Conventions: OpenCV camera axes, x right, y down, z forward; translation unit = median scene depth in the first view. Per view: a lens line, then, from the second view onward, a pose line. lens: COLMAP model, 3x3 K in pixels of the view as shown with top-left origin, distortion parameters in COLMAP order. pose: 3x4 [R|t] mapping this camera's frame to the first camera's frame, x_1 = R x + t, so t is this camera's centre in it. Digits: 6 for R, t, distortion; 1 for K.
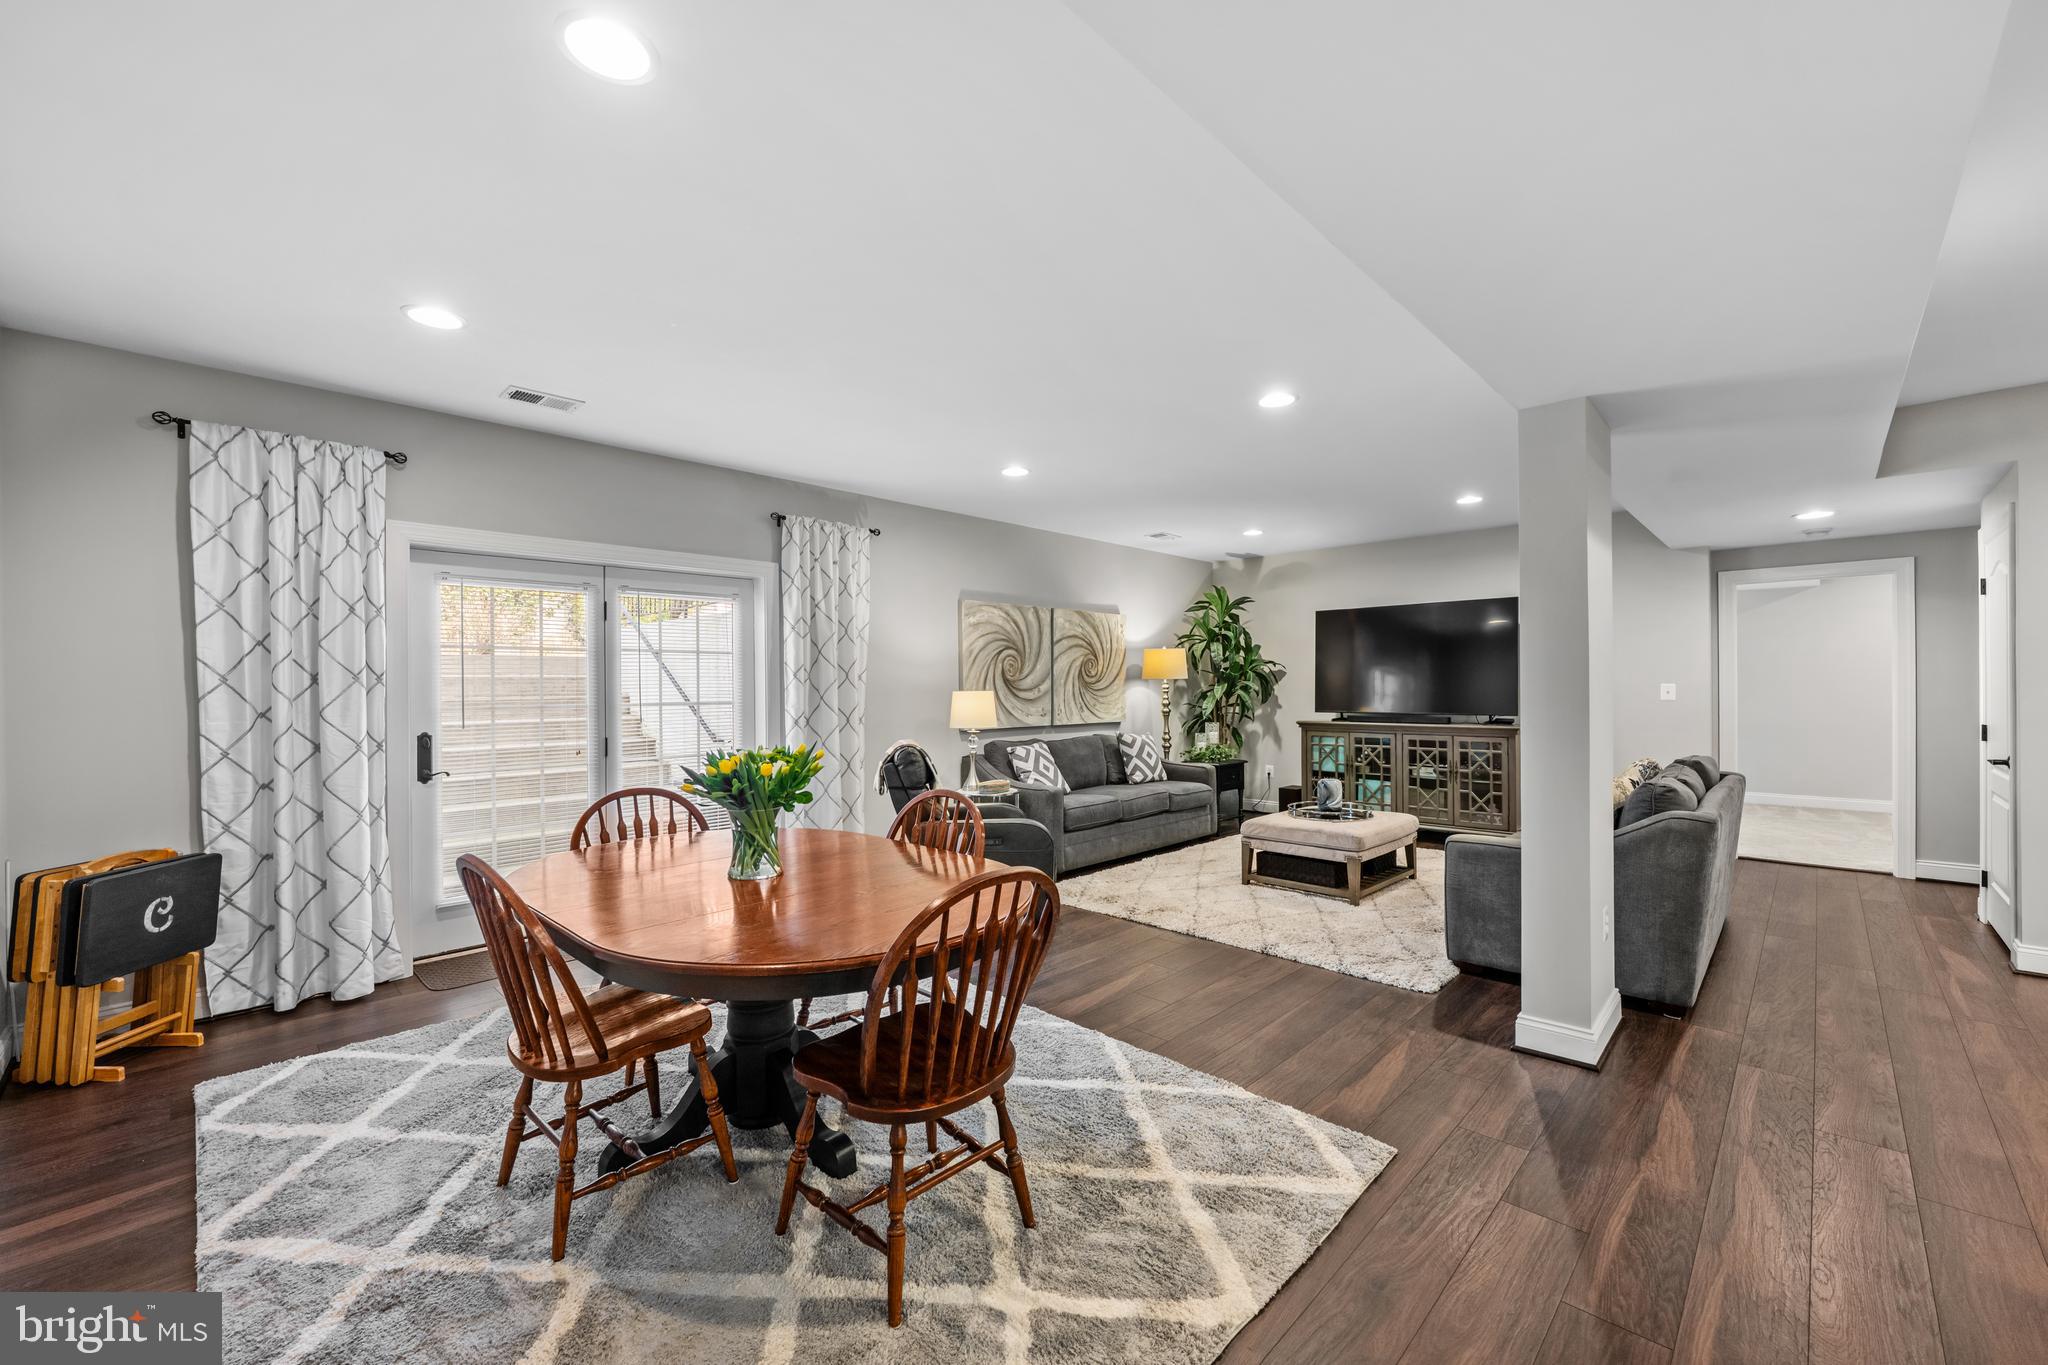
lens RADIAL K [[811.9, 0, 1009.9], [0, 811.9, 690.9], [0, 0, 1]] dist [-0.003239, 0.000634]
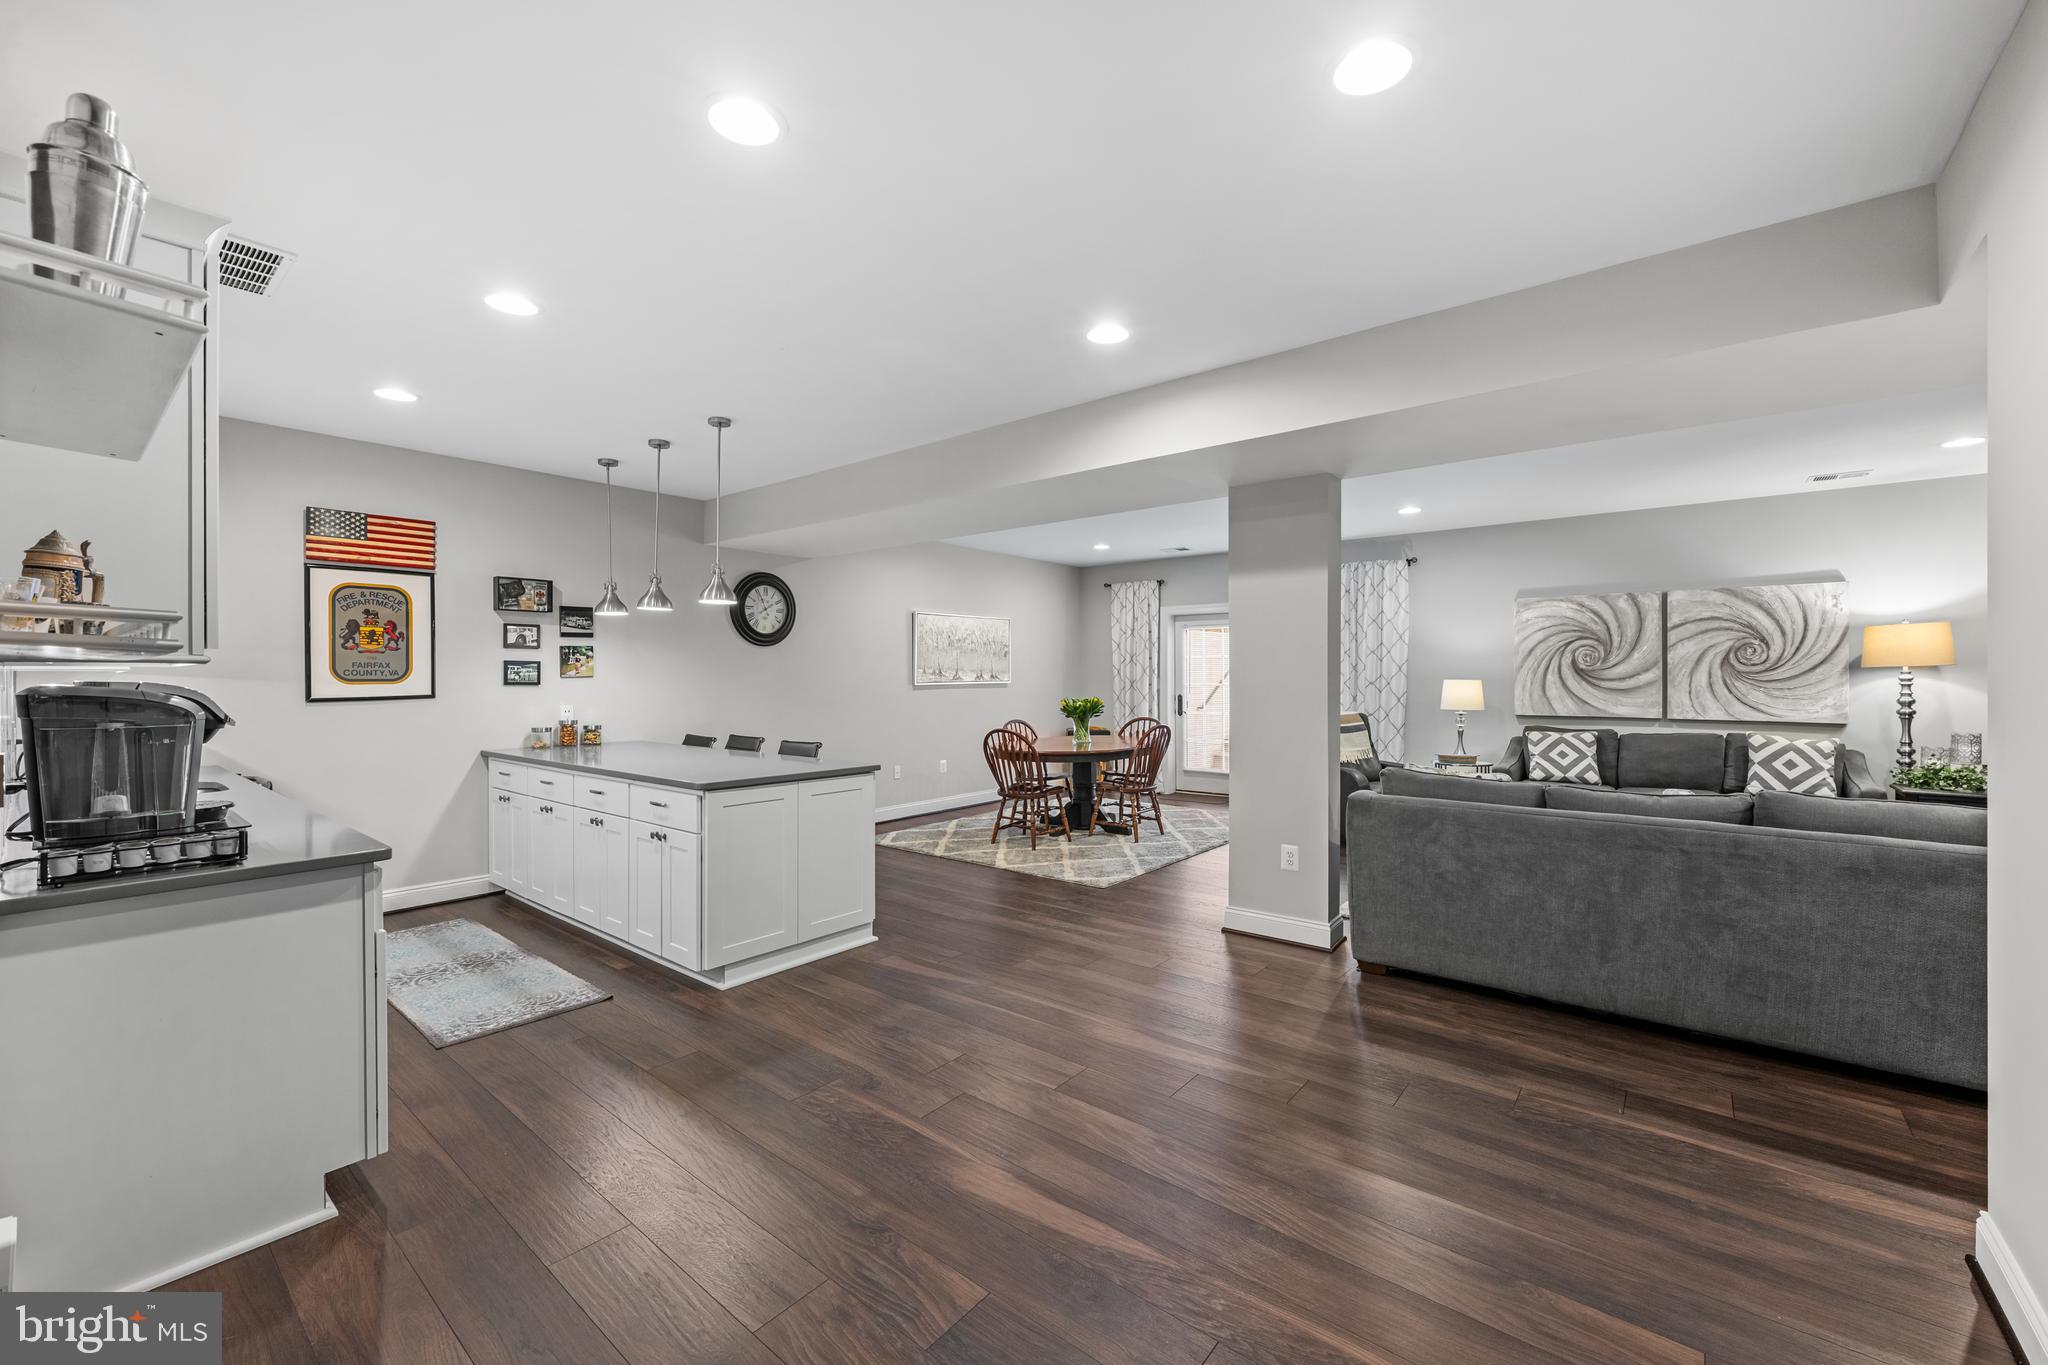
lens RADIAL K [[811.9, 0, 1024.1], [0, 811.9, 676.8], [0, 0, 1]] dist [-0.003239, 0.000634]
pose [[0.092729, 0.007850, -0.995660, 0.915660], [-0.003145, 0.999966, 0.007591, -0.009753], [0.995686, 0.002428, 0.092750, 0.196600]]
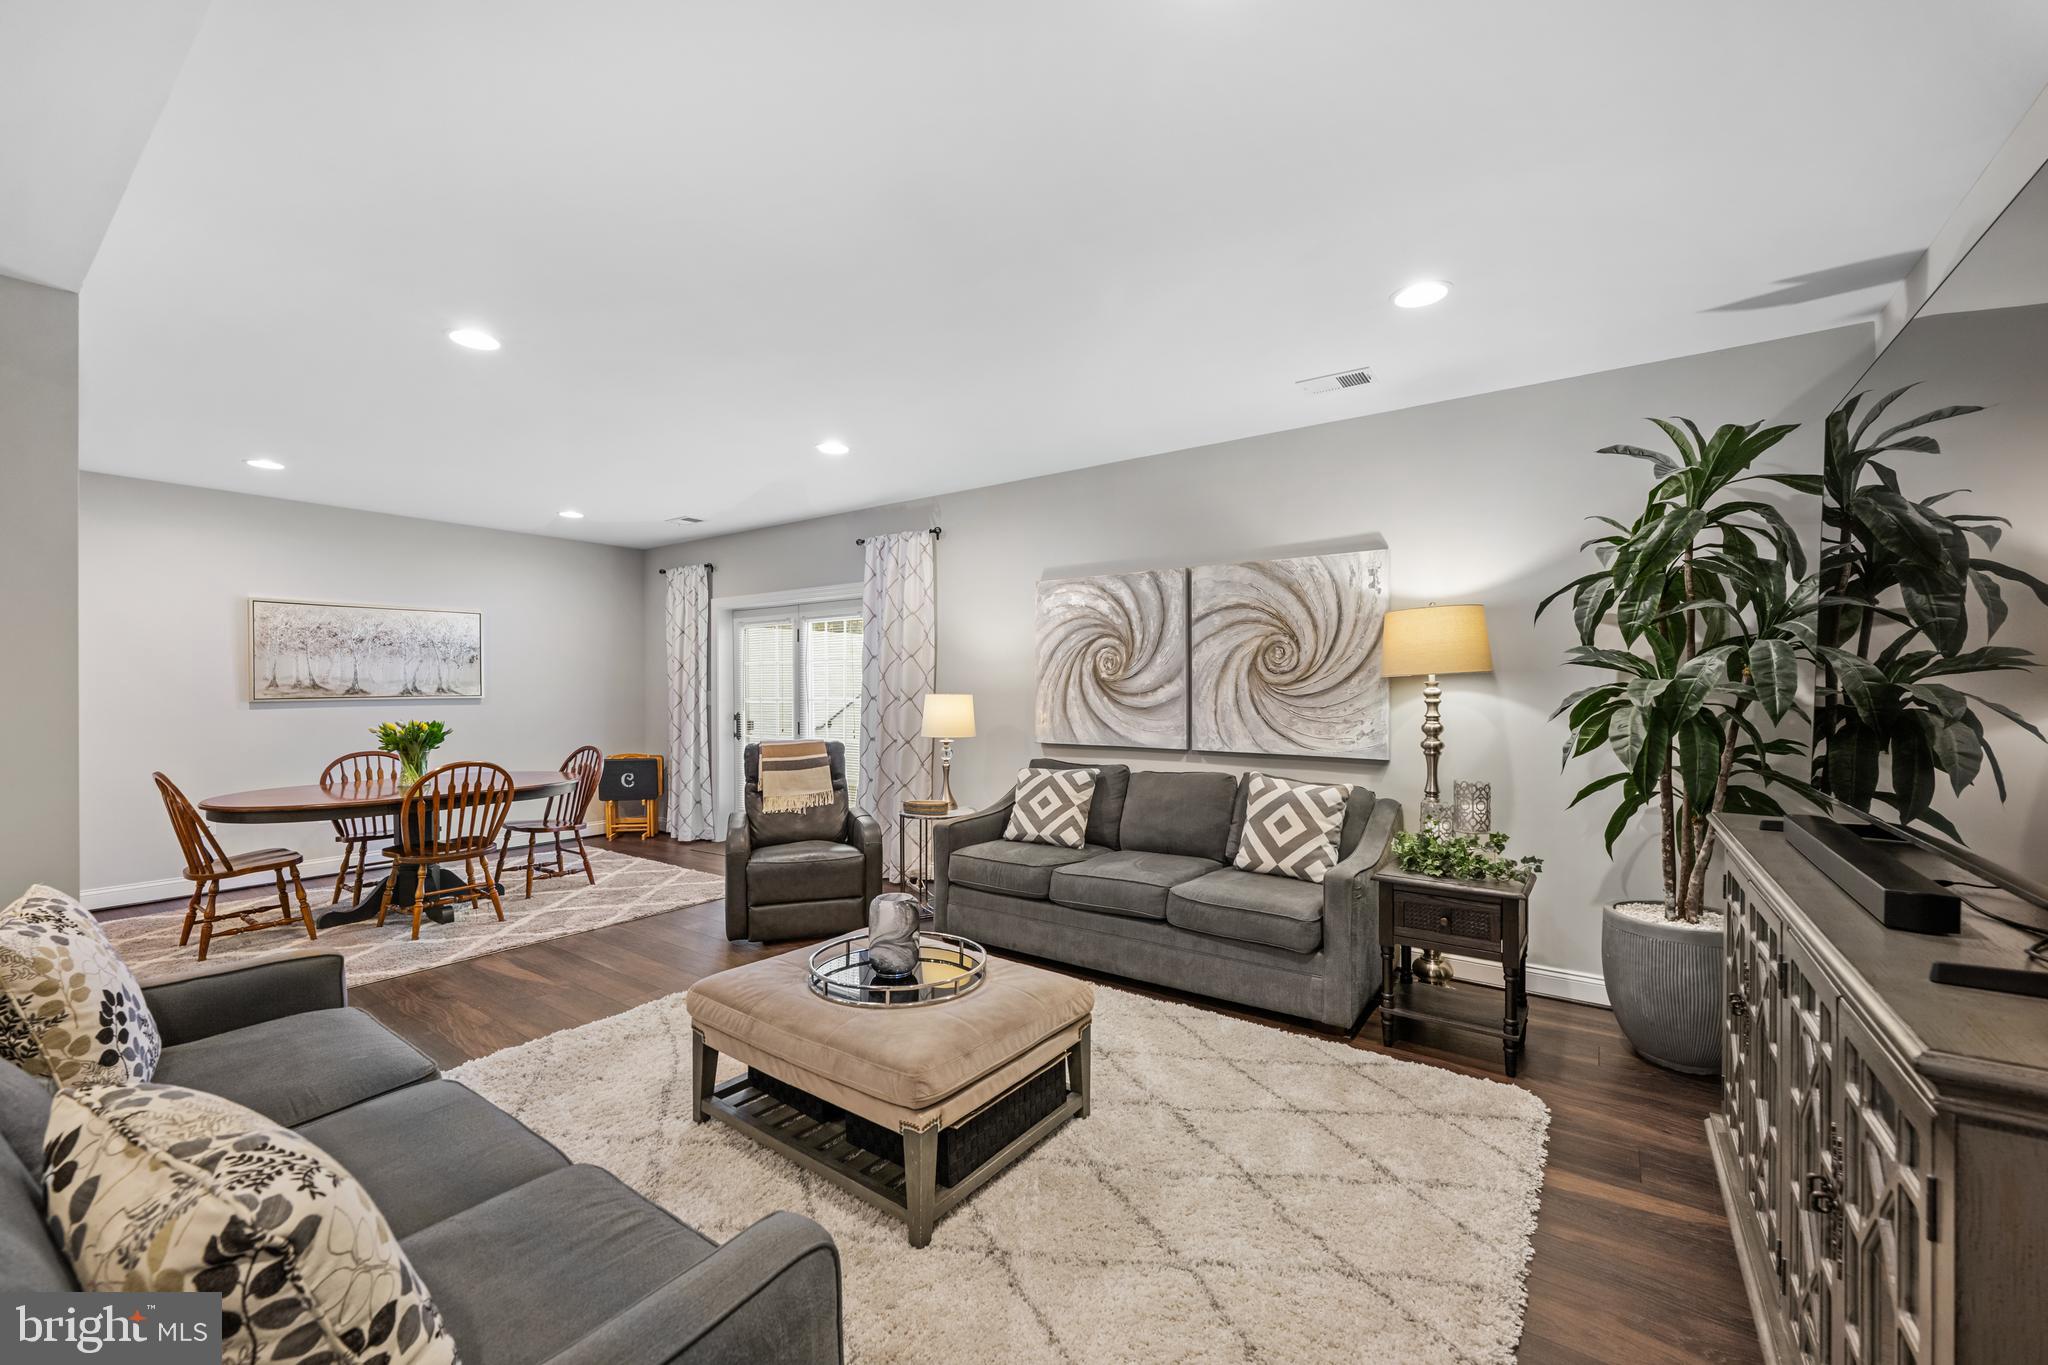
lens RADIAL K [[811.9, 0, 1030.7], [0, 811.9, 692.2], [0, 0, 1]] dist [-0.003239, 0.000634]
pose [[0.164809, 0.013729, -0.986230, 0.678348], [-0.001981, 0.999906, 0.013588, -0.012145], [0.986323, -0.000286, 0.164821, 0.785267]]
